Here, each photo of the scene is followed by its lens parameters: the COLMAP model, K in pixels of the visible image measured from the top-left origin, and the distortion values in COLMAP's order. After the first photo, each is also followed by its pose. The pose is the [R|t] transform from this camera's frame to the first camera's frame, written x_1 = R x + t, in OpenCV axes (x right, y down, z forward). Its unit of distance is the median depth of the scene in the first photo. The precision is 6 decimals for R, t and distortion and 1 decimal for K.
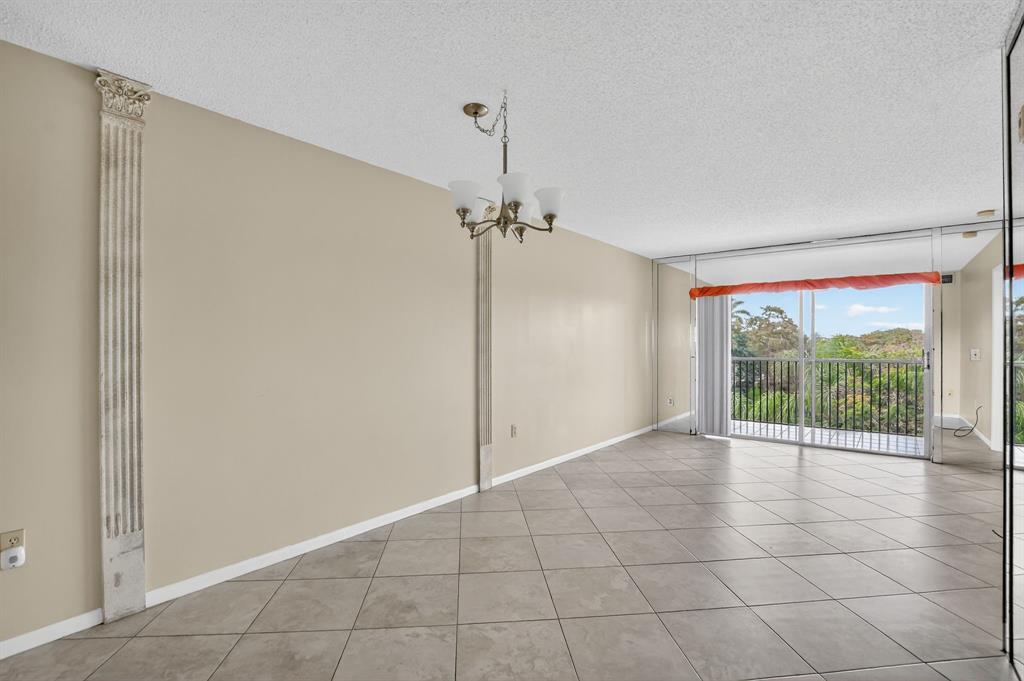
lens RADIAL K [[468.0, 0, 513.5], [0, 468.0, 341.5], [0, 0, 1]] dist [-0.021281, -0.000059]
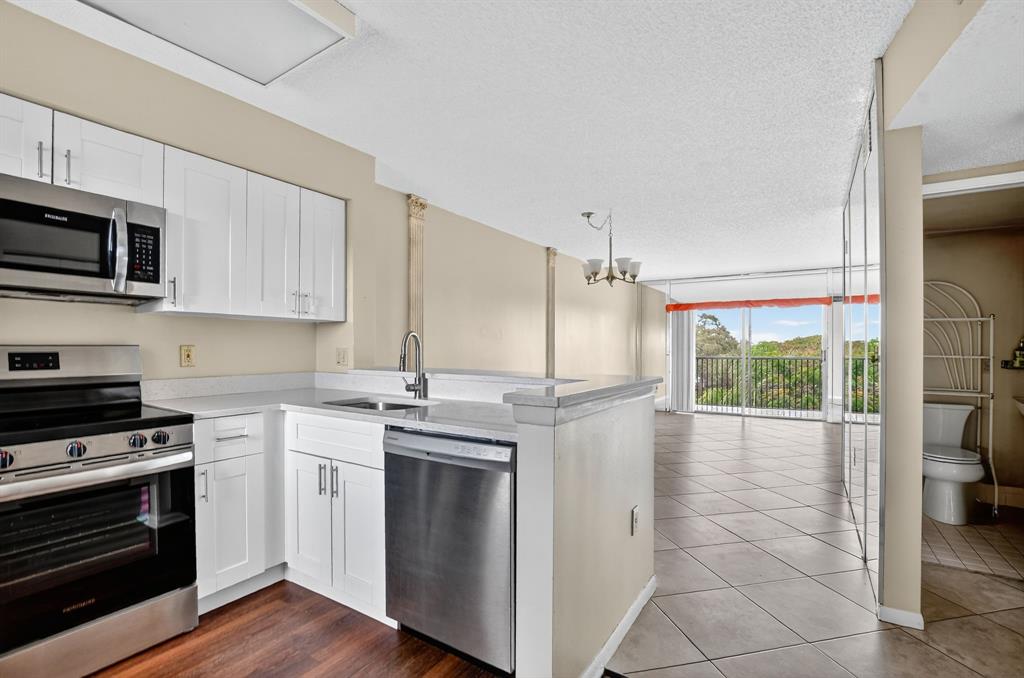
lens RADIAL K [[458.7, 0, 510.3], [0, 458.7, 350.1], [0, 0, 1]] dist [-0.024734, 0.000635]
pose [[0.994744, 0.002742, 0.102352, -0.212817], [-0.003640, 0.999957, 0.008586, 0.010181], [-0.102324, -0.008914, 0.994711, -0.289198]]
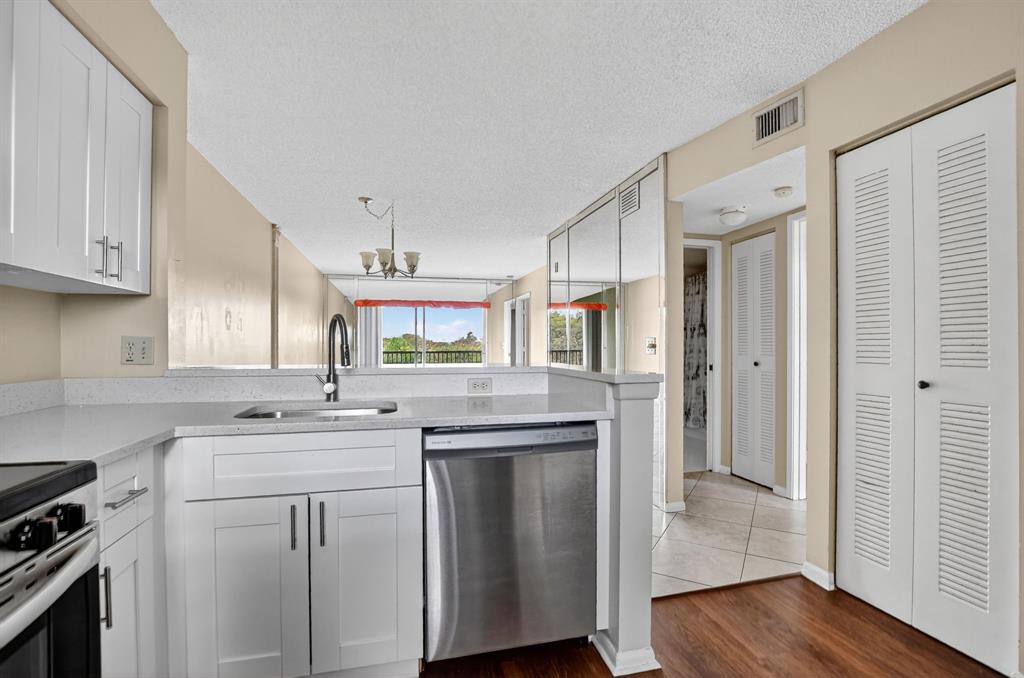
lens RADIAL K [[458.7, 0, 509.0], [0, 458.7, 343.3], [0, 0, 1]] dist [-0.024734, 0.000635]
pose [[0.603686, 0.001395, 0.797221, -0.416873], [0.000355, 0.999998, -0.002018, 0.017226], [-0.797222, 0.001501, 0.603684, -0.172682]]
